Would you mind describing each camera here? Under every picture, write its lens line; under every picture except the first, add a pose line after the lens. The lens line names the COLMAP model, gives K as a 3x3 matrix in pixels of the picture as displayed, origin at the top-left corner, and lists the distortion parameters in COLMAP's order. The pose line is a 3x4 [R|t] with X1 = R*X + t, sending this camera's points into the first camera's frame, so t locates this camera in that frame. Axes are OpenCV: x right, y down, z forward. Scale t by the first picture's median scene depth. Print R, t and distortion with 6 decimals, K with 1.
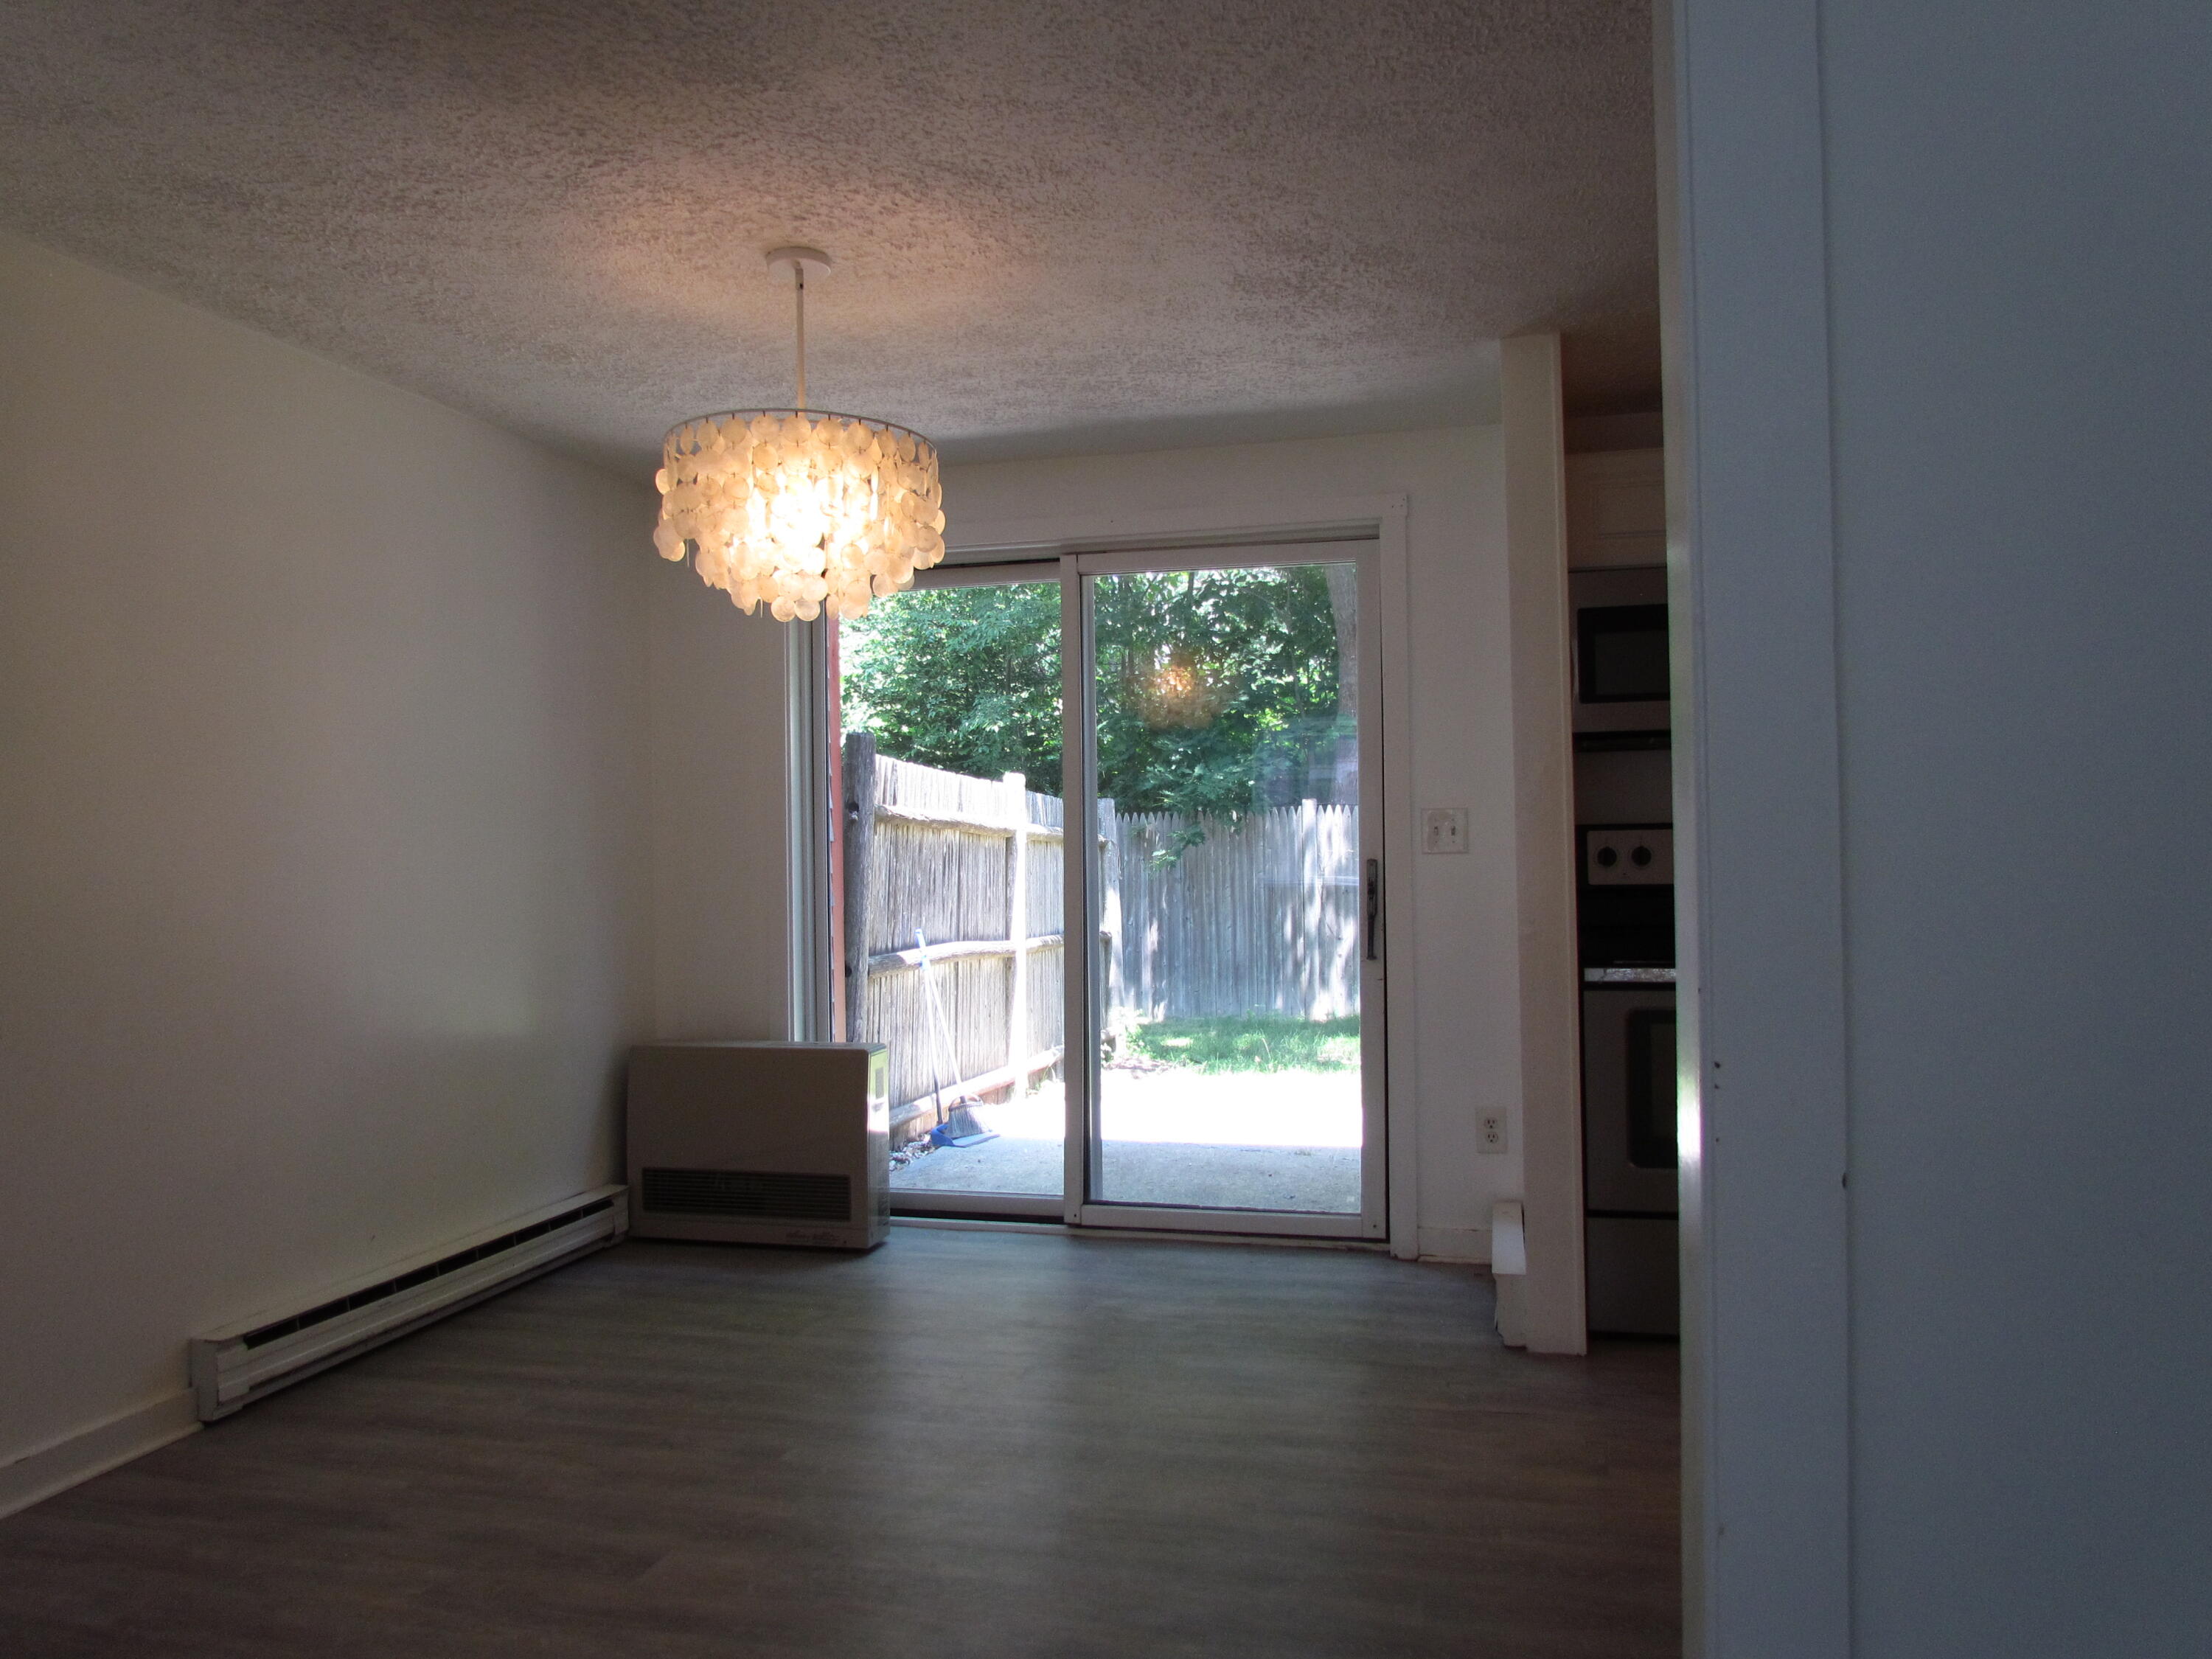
lens RADIAL K [[1624.7, 0, 1106.0], [0, 1624.7, 829.5], [0, 0, 1]] dist [0.006269, 0.001698]
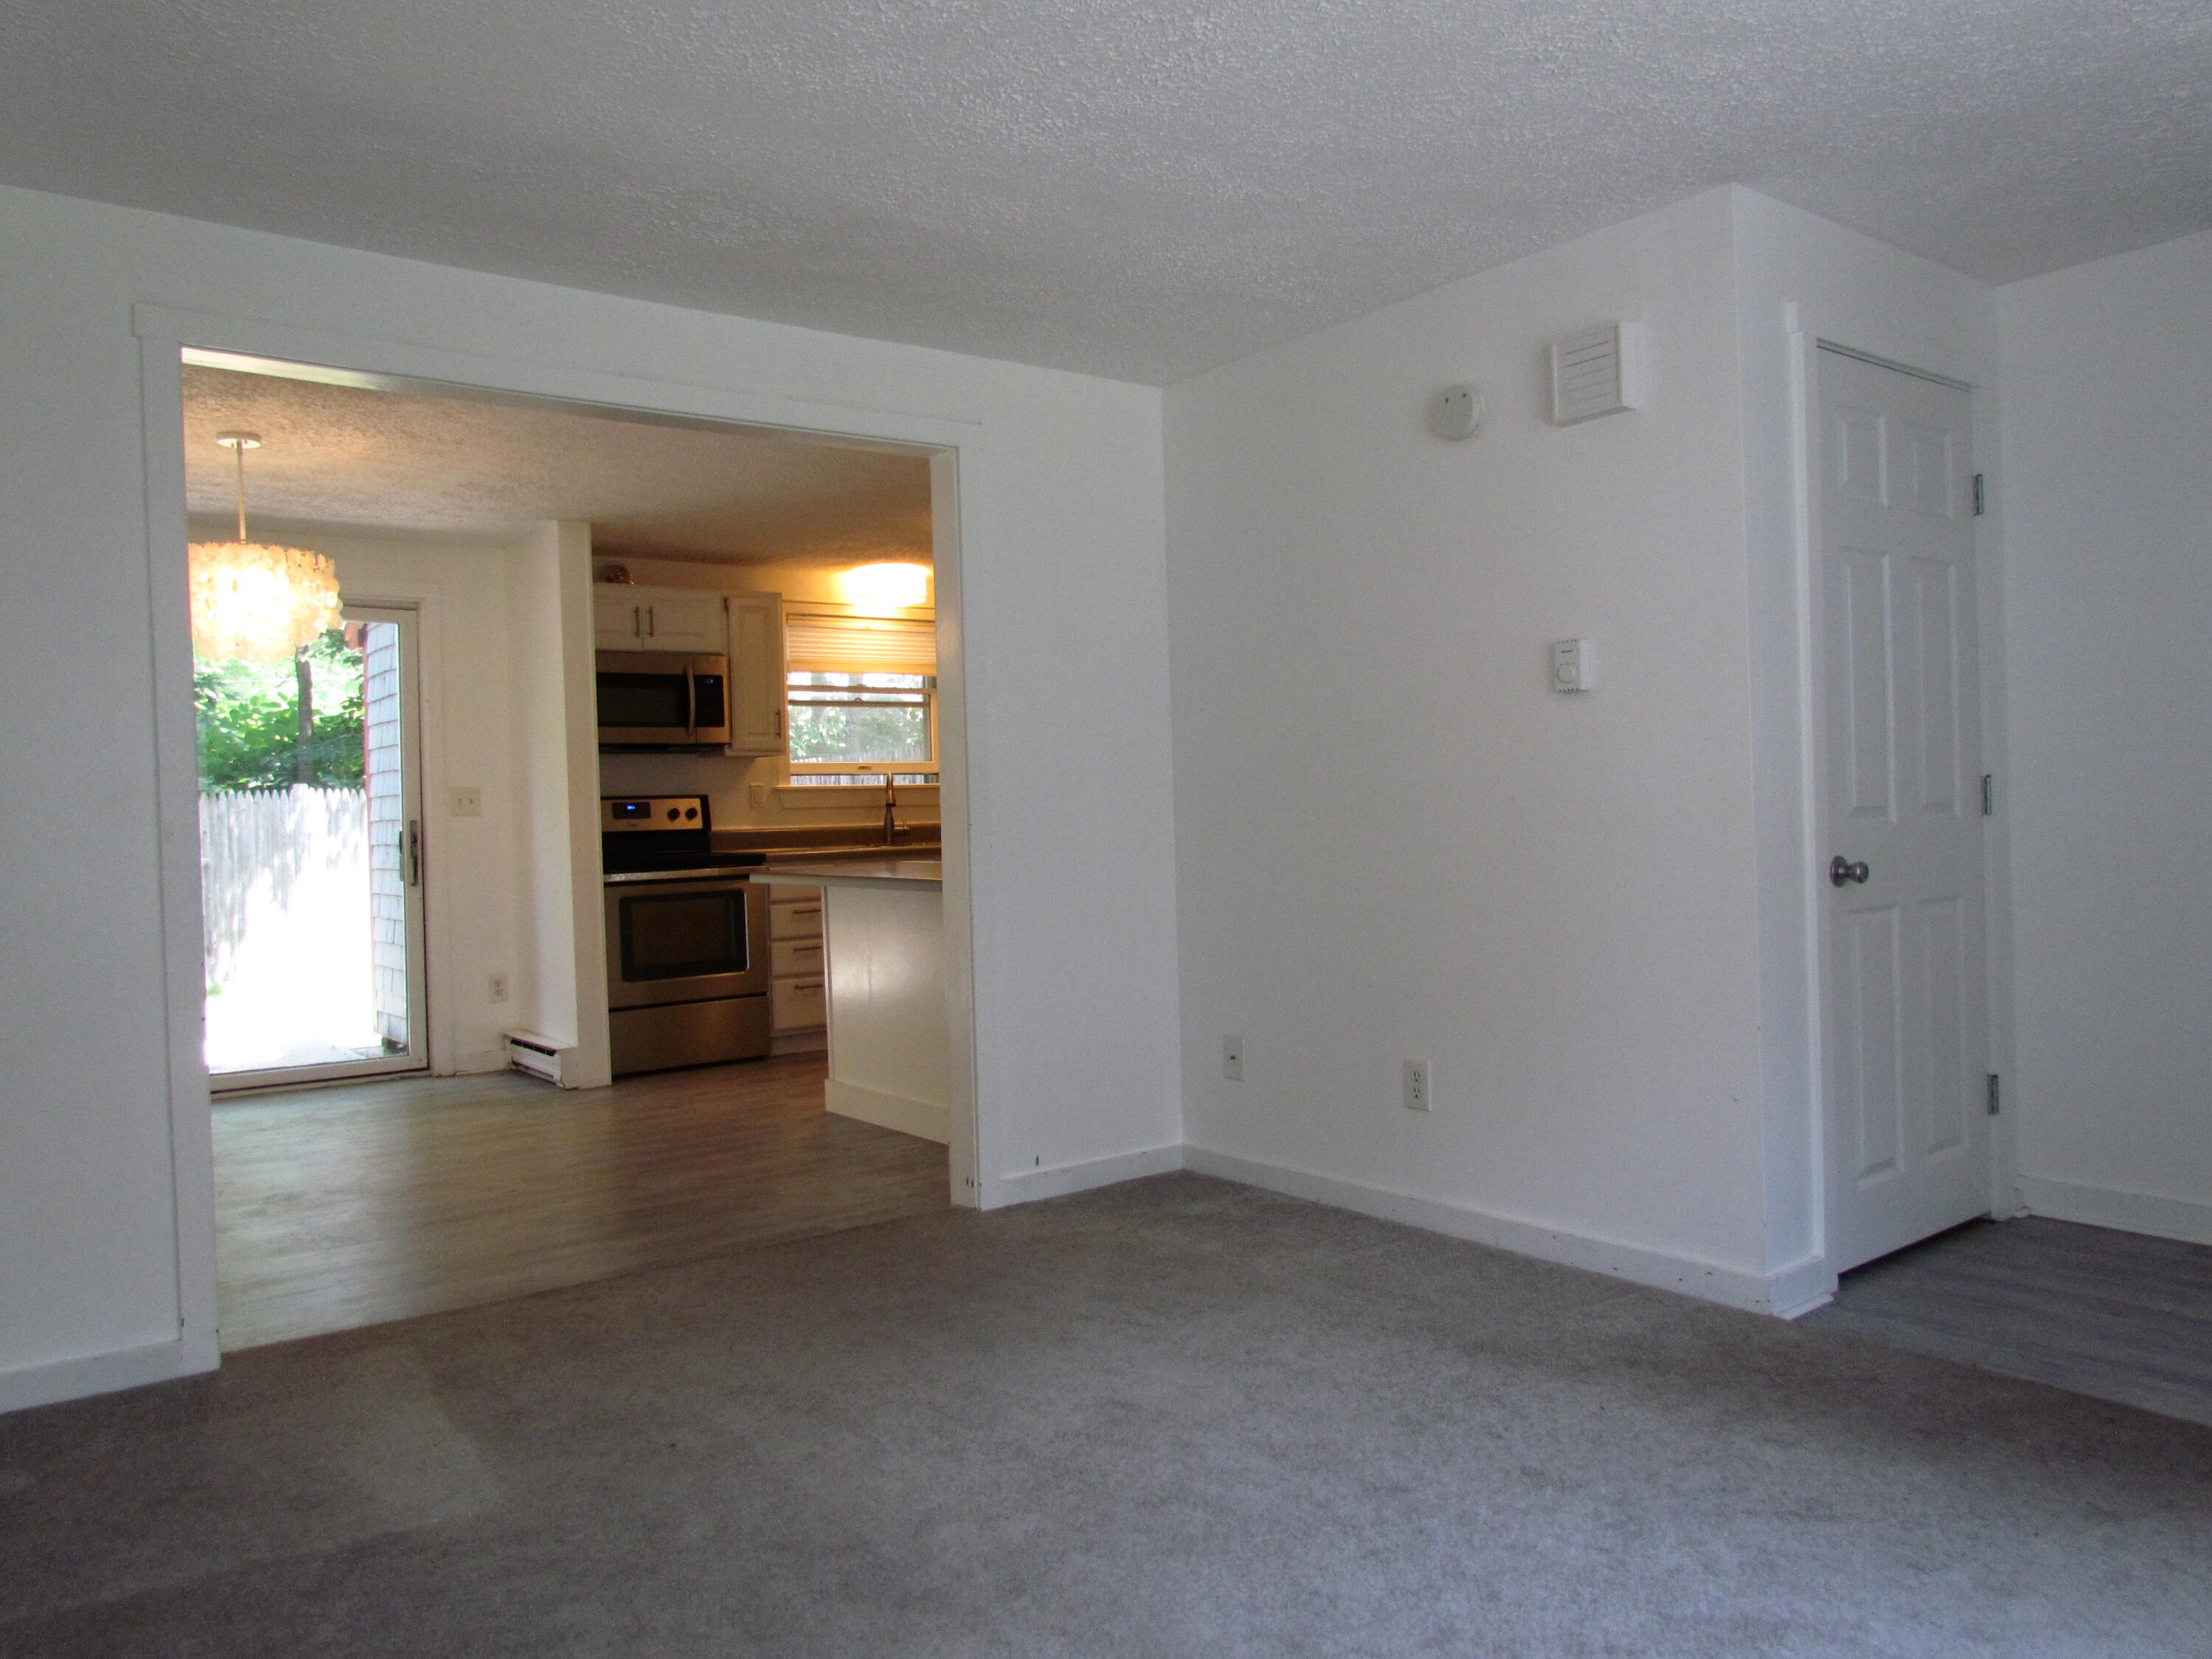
lens RADIAL K [[1608.3, 0, 1106.0], [0, 1608.3, 829.5], [0, 0, 1]] dist [-0.011382, -0.001025]
pose [[0.616157, -0.009506, 0.787566, -0.662215], [0.011632, 0.999928, 0.002969, 0.031726], [-0.787537, 0.007331, 0.616223, -0.468234]]
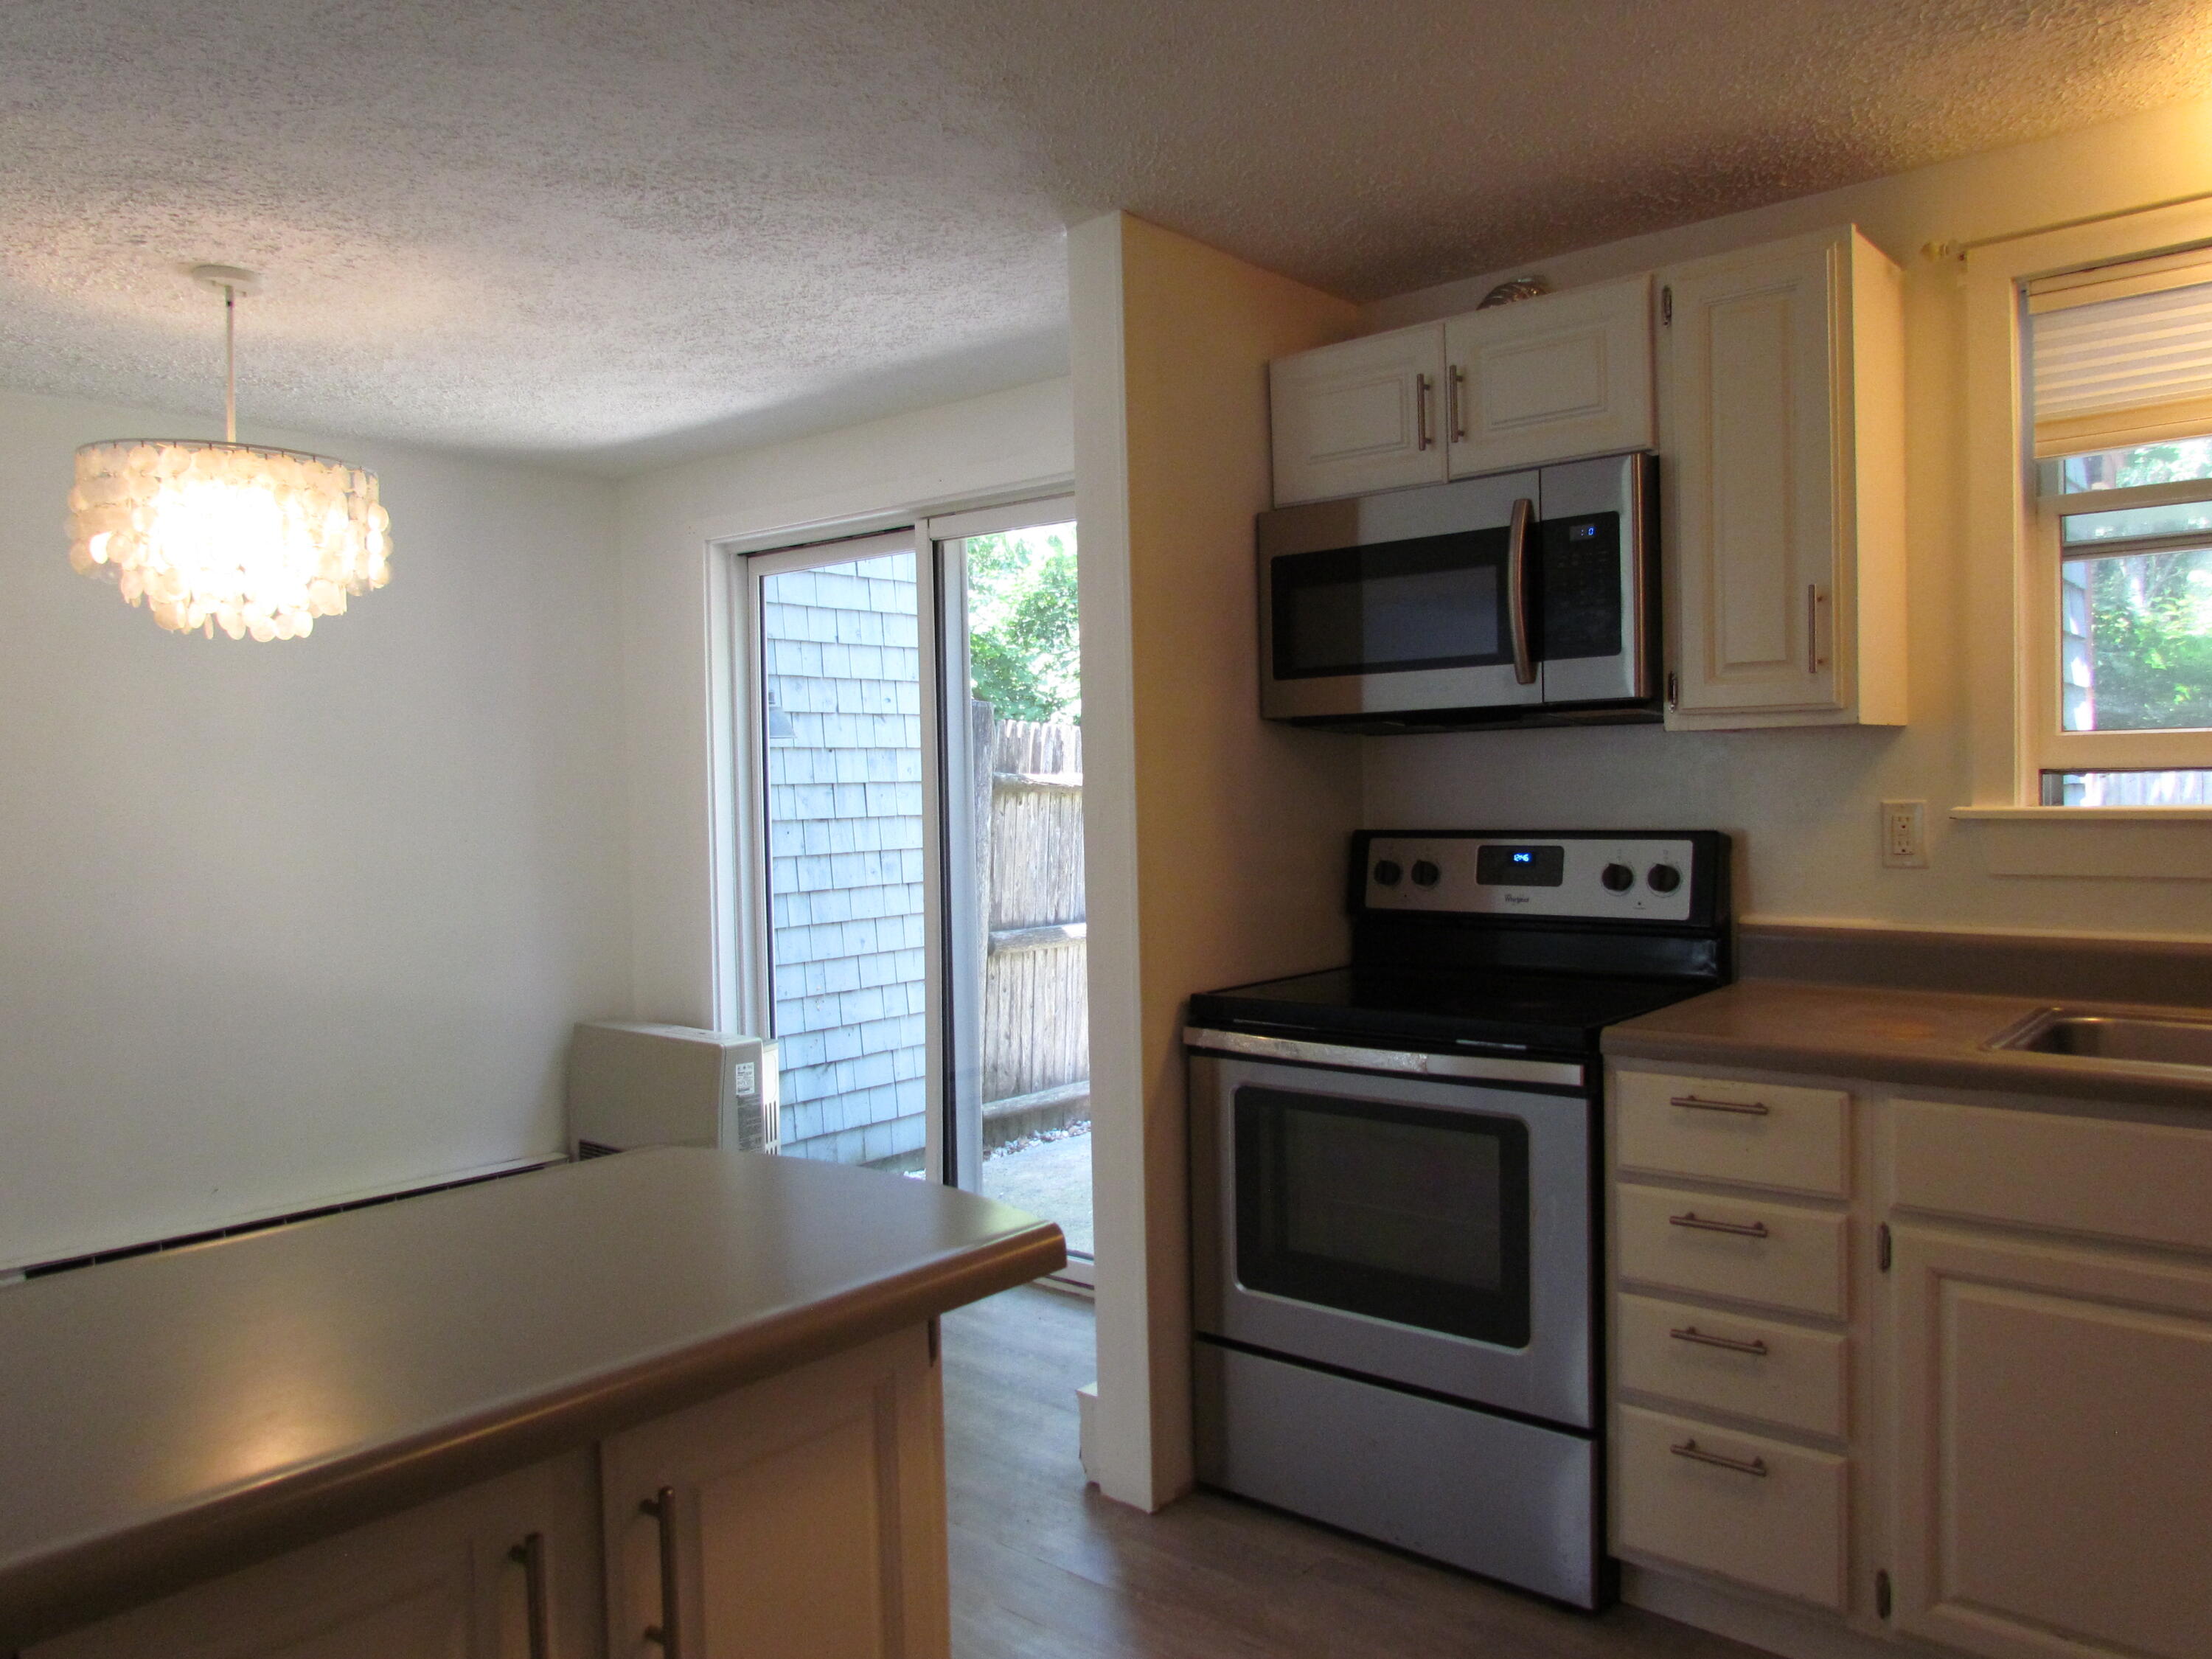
lens RADIAL K [[1608.3, 0, 1106.0], [0, 1608.3, 829.5], [0, 0, 1]] dist [-0.011382, -0.001025]
pose [[0.893856, 0.011424, -0.448209, 0.527069], [0.009905, 0.998928, 0.045214, -0.039219], [0.448245, -0.044855, 0.892785, 0.257681]]
